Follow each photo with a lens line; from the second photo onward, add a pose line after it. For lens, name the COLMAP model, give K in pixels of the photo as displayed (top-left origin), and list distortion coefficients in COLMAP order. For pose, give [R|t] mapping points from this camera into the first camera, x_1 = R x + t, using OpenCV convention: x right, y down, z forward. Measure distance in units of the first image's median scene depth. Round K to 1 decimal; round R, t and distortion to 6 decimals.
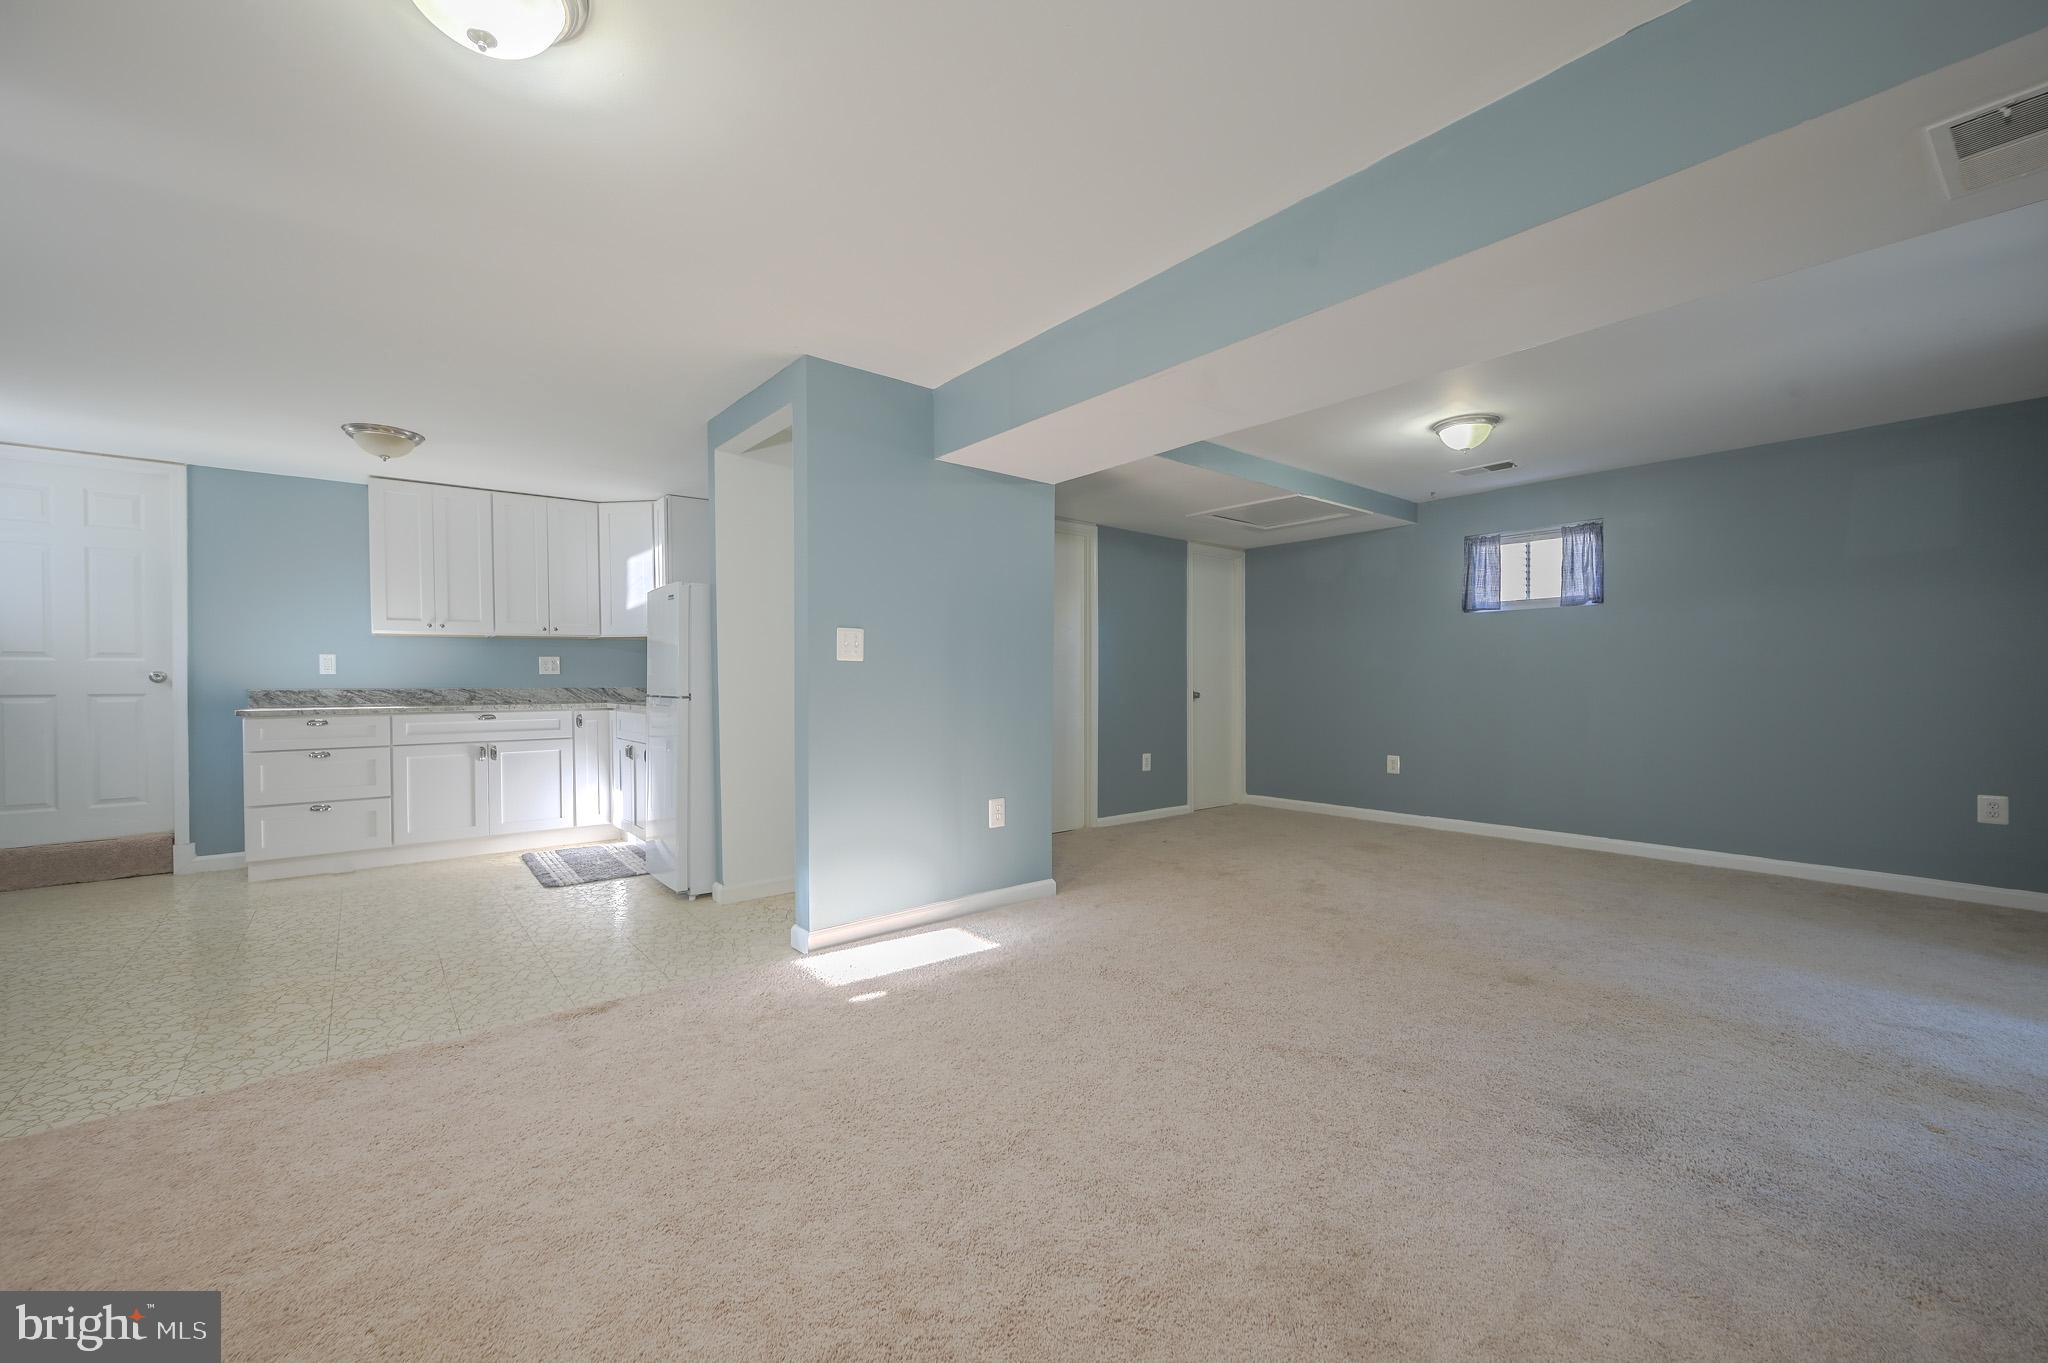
lens RADIAL K [[812.6, 0, 1020.5], [0, 812.6, 692.2], [0, 0, 1]] dist [-0.001191, 0.000612]
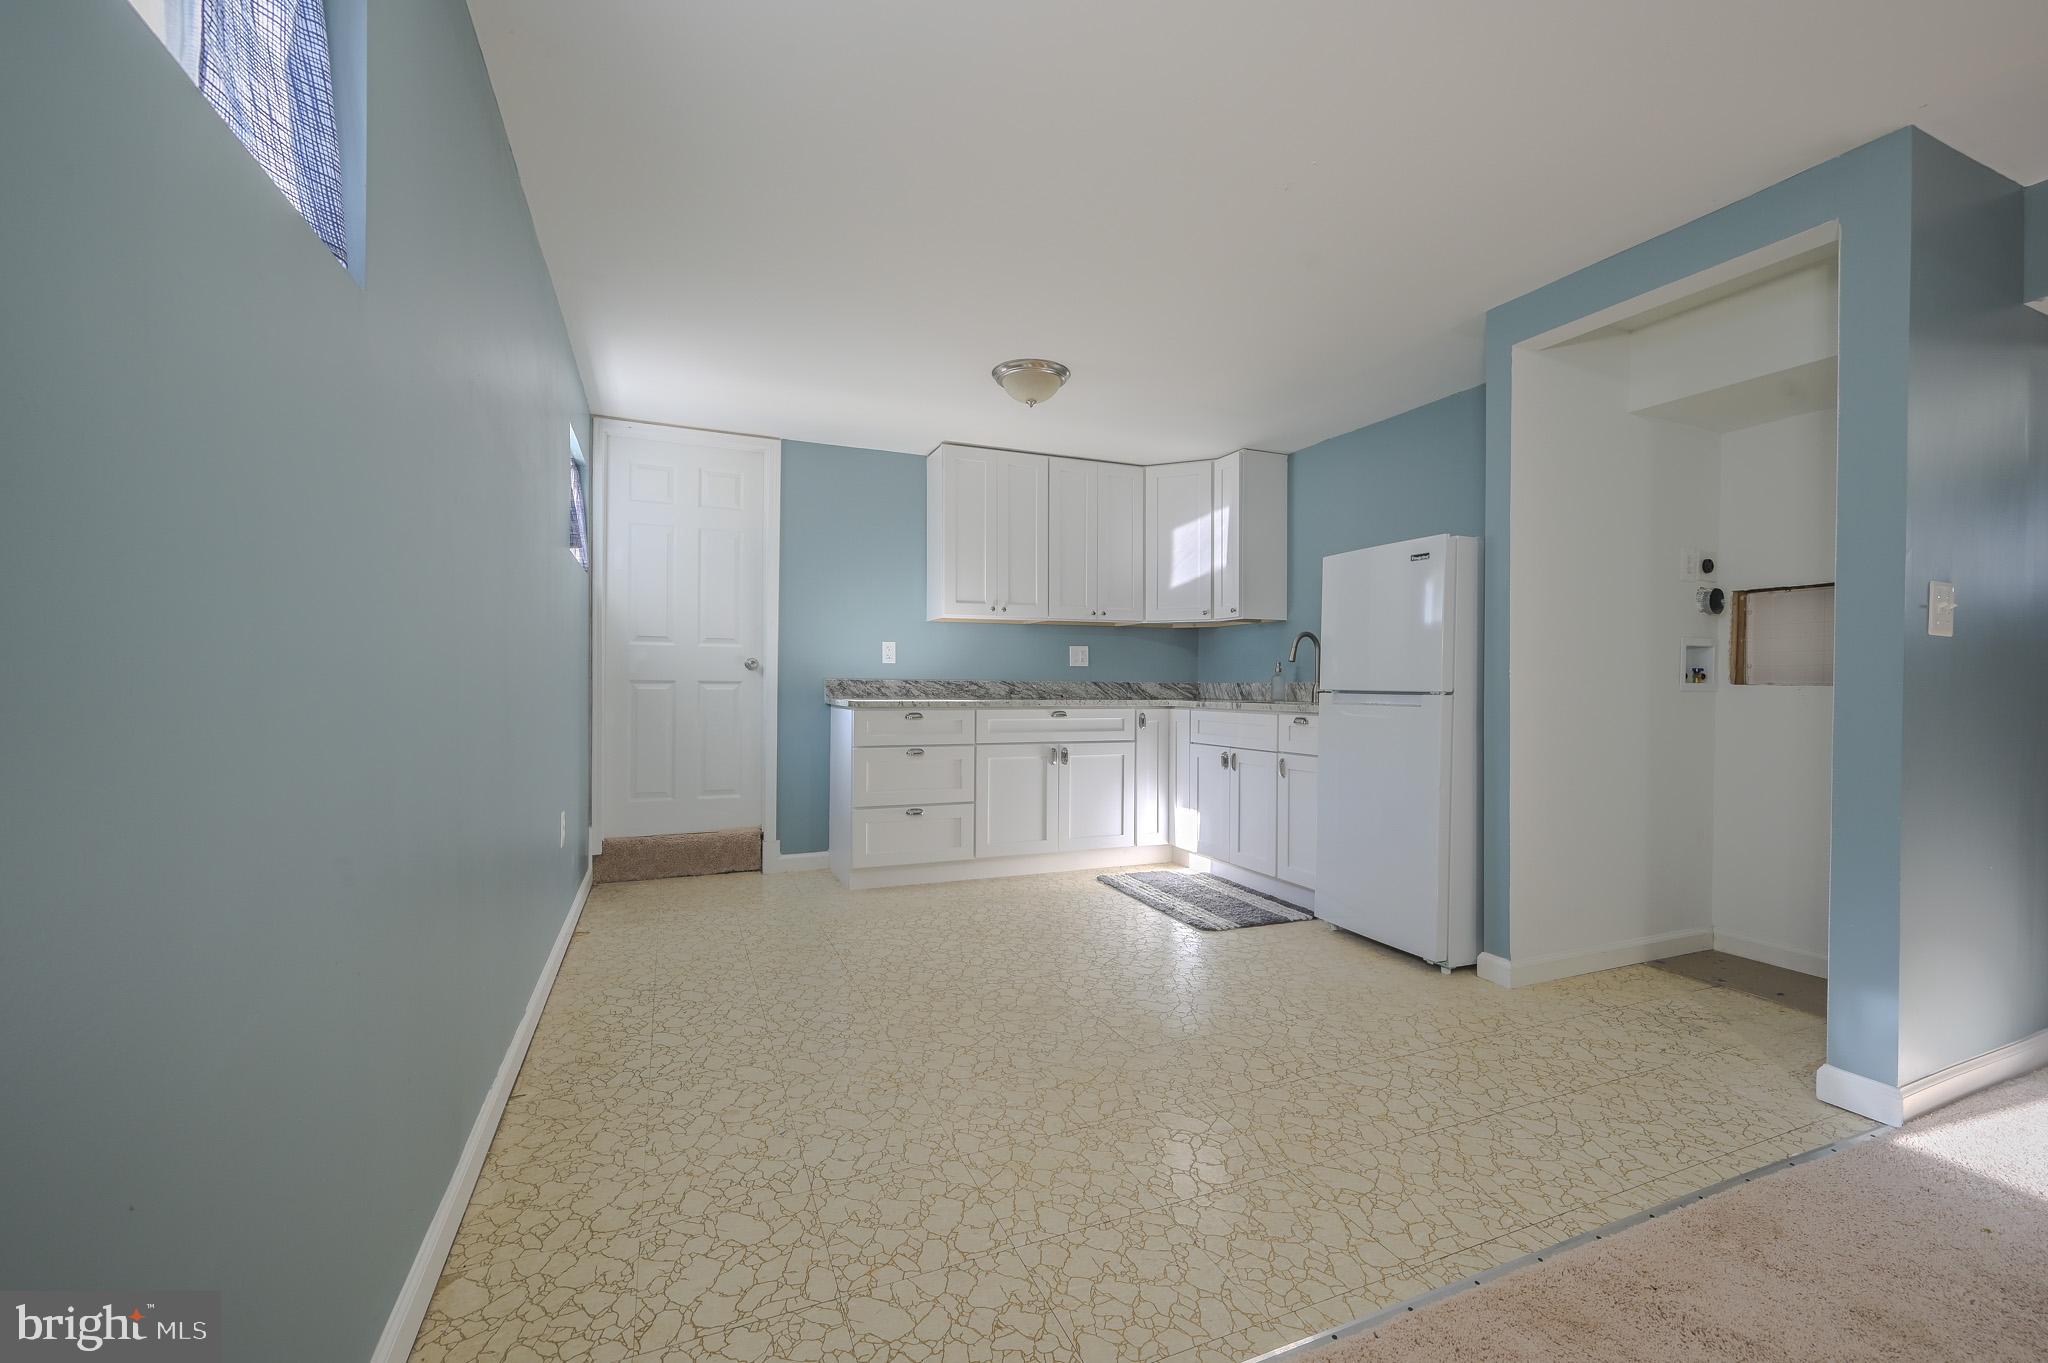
lens RADIAL K [[826.8, 0, 1015.0], [0, 826.8, 687.7], [0, 0, 1]] dist [-0.000006, 0.000212]
pose [[0.959463, 0.014585, -0.281458, -0.576271], [-0.017743, 0.999805, -0.008676, 0.014325], [0.281277, 0.013318, 0.959534, 0.183590]]
